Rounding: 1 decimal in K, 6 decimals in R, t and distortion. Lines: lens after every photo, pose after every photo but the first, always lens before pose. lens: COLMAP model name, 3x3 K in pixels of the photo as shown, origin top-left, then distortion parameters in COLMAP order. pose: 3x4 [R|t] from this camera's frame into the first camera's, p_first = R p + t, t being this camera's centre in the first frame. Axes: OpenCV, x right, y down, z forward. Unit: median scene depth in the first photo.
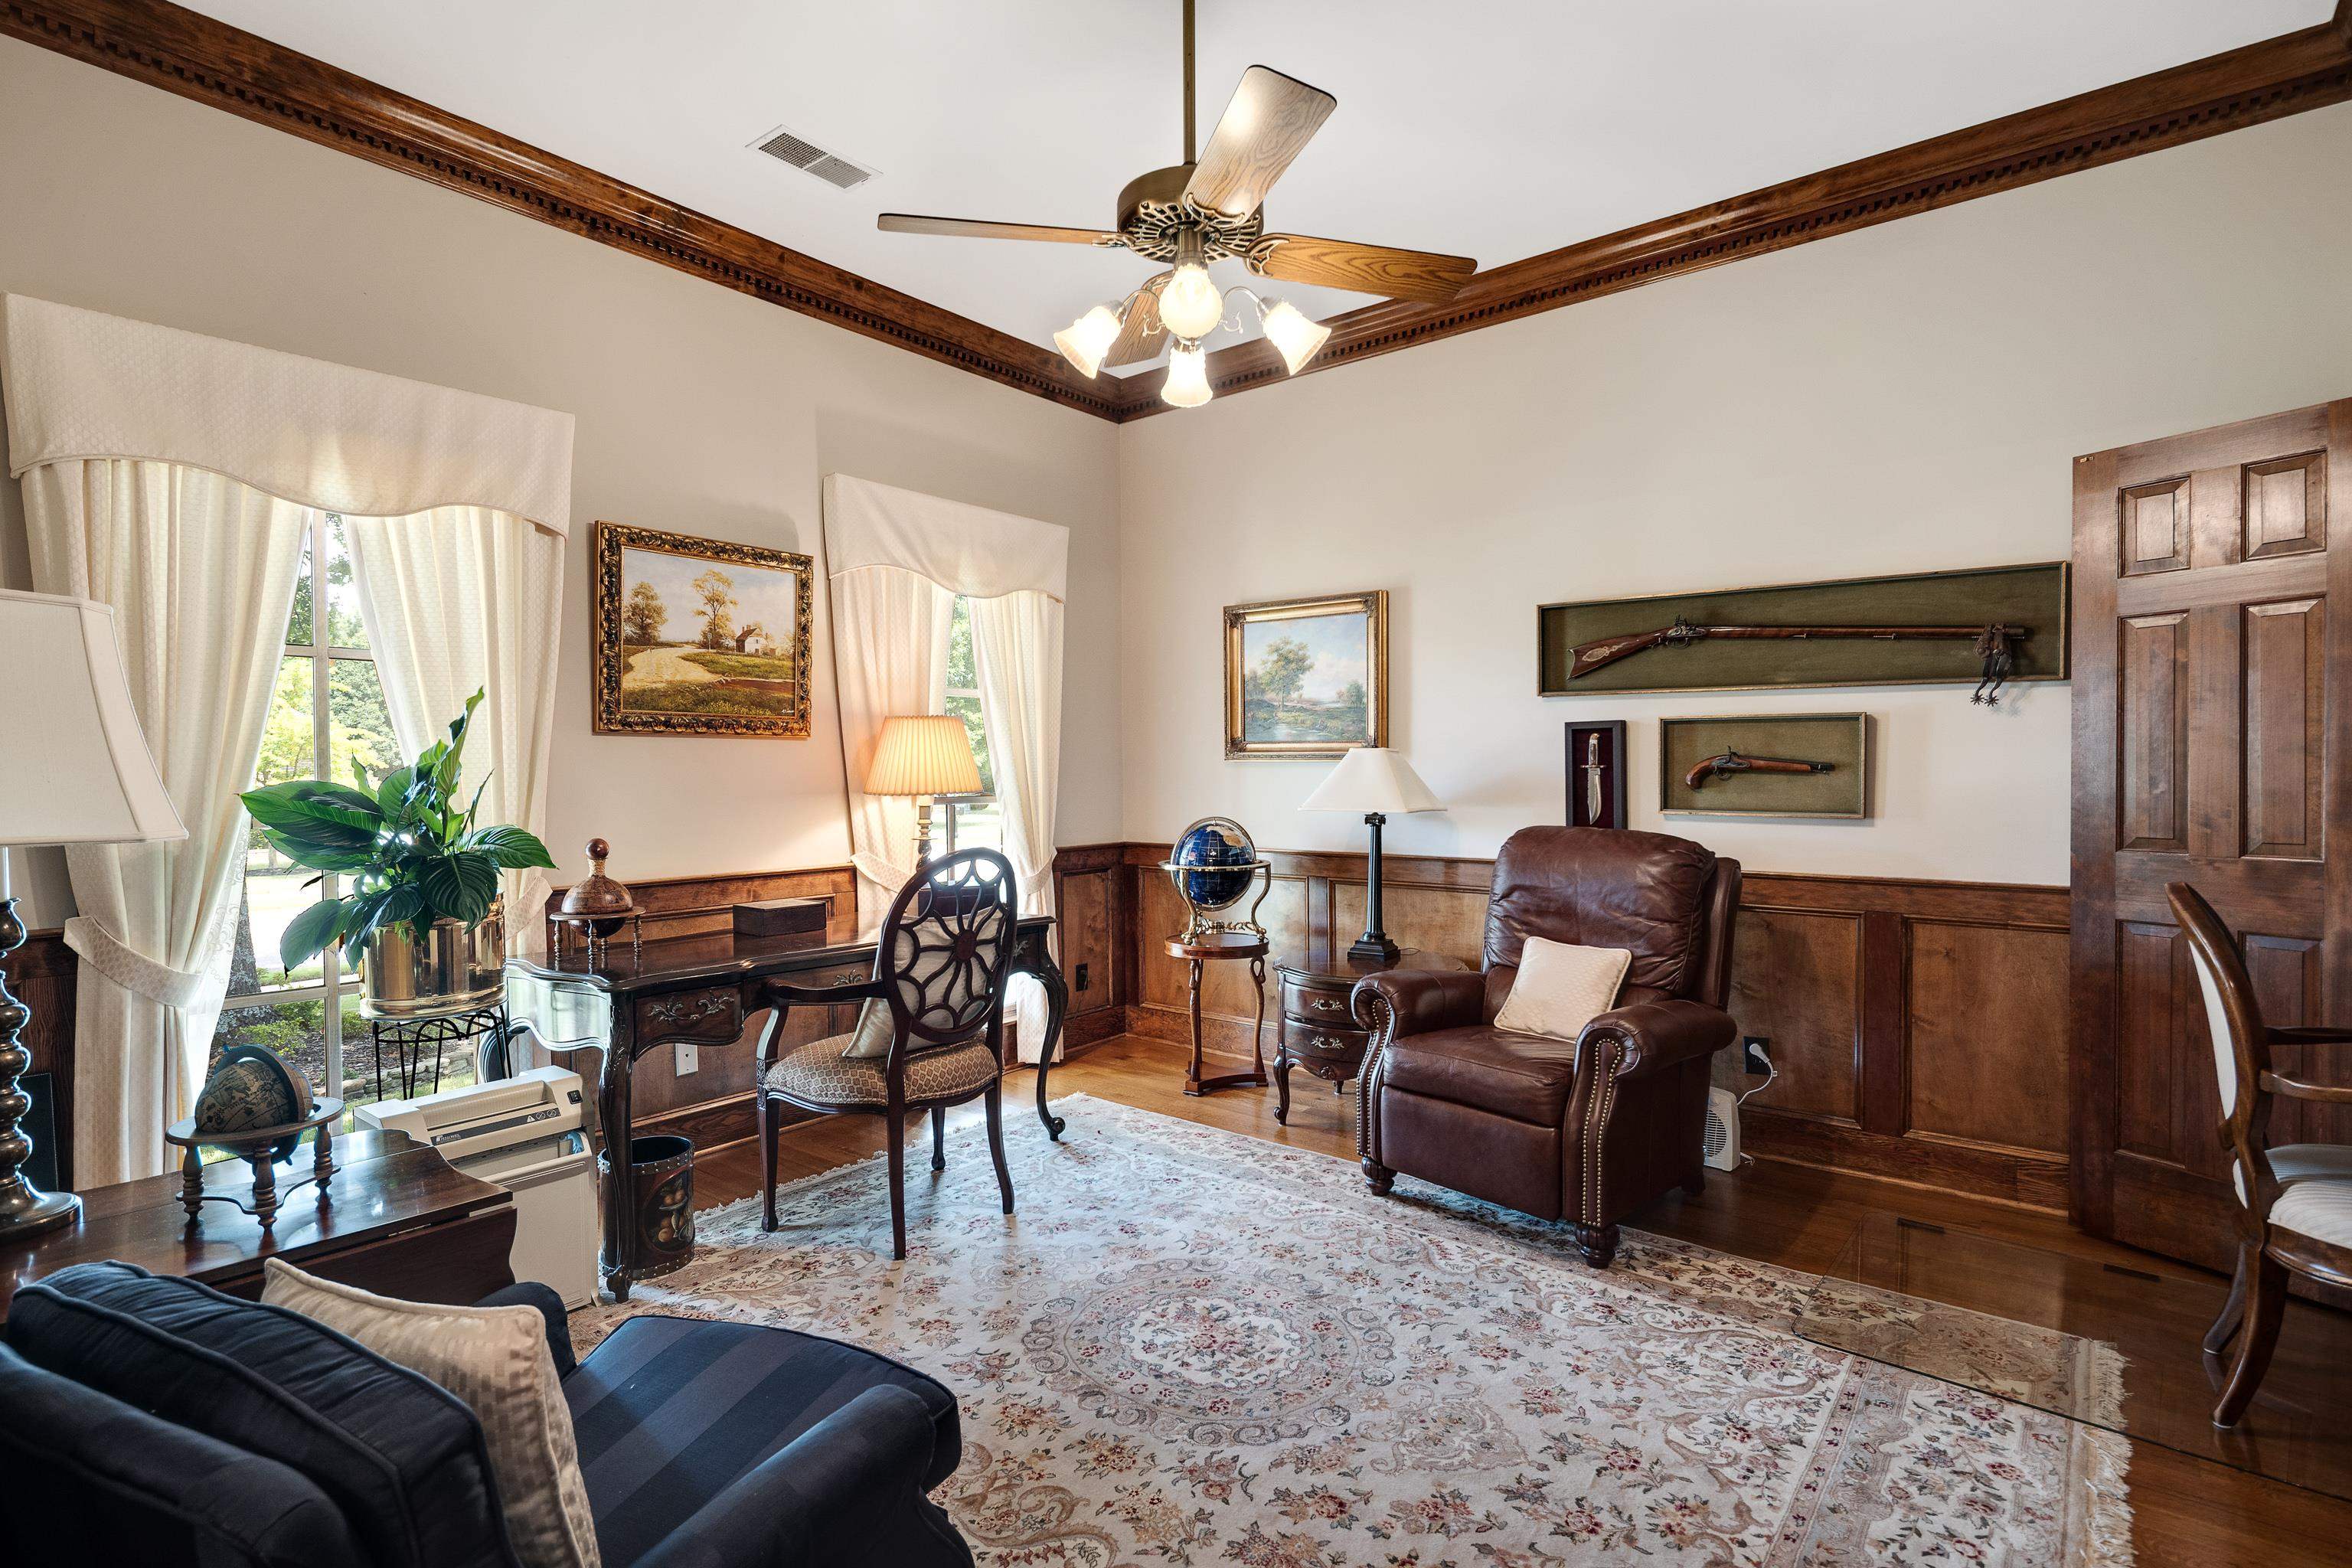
lens RADIAL K [[1101.8, 0, 1185.2], [0, 1101.8, 780.6], [0, 0, 1]] dist [0.001752, 0.000030]
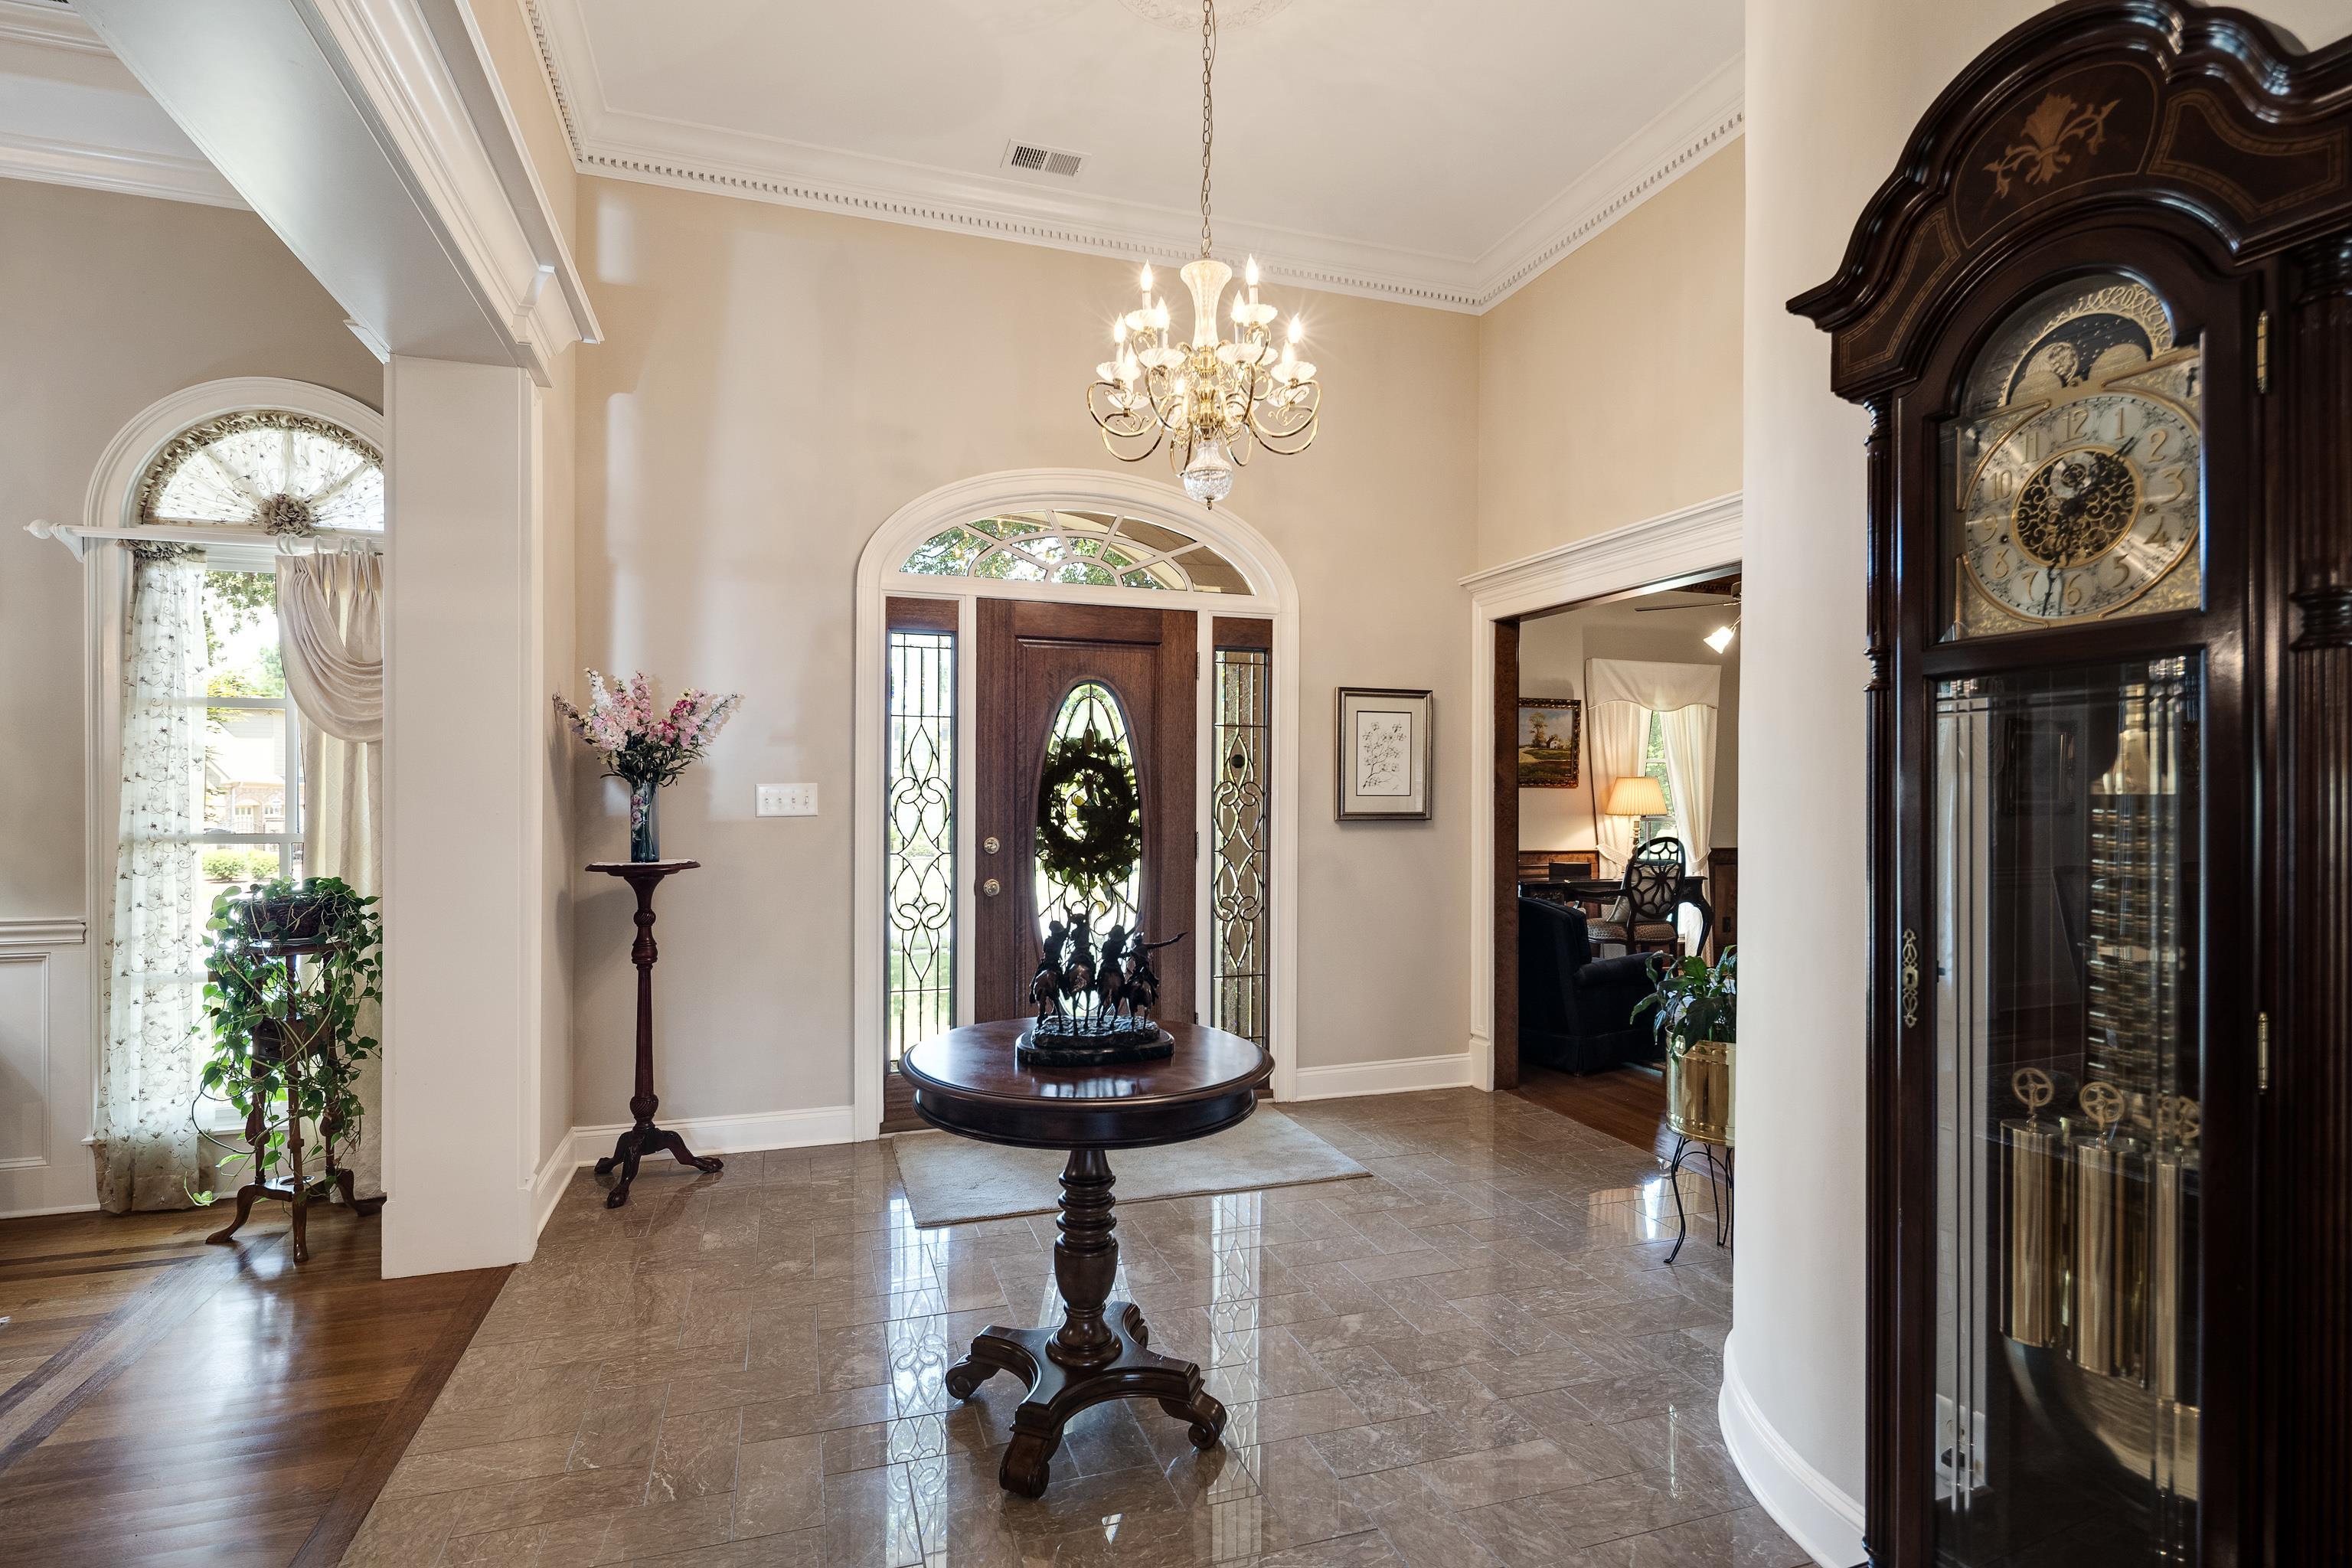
lens RADIAL K [[1121.6, 0, 1158.0], [0, 1121.6, 799.7], [0, 0, 1]] dist [0.003579, 0.000607]
pose [[0.830288, 0.008158, -0.557275, 0.235763], [-0.016193, 0.999824, -0.009491, 0.022548], [0.557099, 0.016904, 0.830274, -1.557118]]
